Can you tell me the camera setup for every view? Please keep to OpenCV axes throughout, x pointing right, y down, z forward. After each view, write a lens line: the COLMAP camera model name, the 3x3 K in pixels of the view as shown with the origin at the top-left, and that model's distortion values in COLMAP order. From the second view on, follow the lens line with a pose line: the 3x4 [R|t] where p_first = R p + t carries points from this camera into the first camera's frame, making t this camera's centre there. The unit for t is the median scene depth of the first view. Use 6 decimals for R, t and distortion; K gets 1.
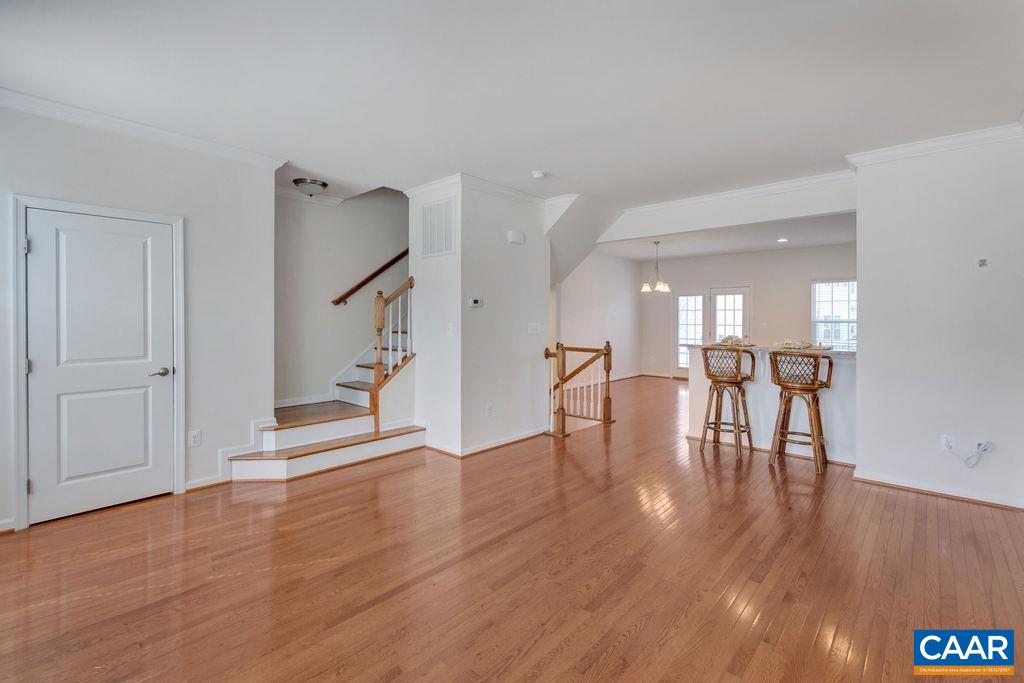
lens RADIAL K [[463.2, 0, 516.4], [0, 463.2, 321.7], [0, 0, 1]] dist [0.010644, -0.001765]
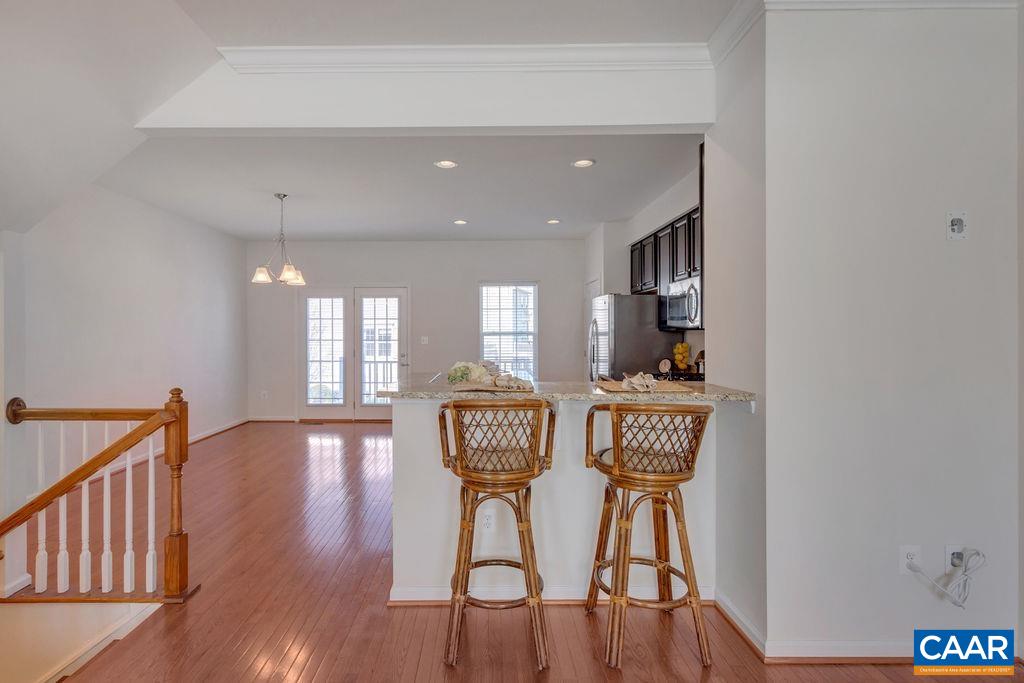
lens RADIAL K [[494.5, 0, 507.3], [0, 494.5, 331.6], [0, 0, 1]] dist [0.002056, 0.000149]
pose [[0.718771, -0.008424, 0.695196, 0.081932], [0.013378, 0.999909, -0.001714, -0.002089], [-0.695118, 0.010532, 0.718818, 0.381239]]
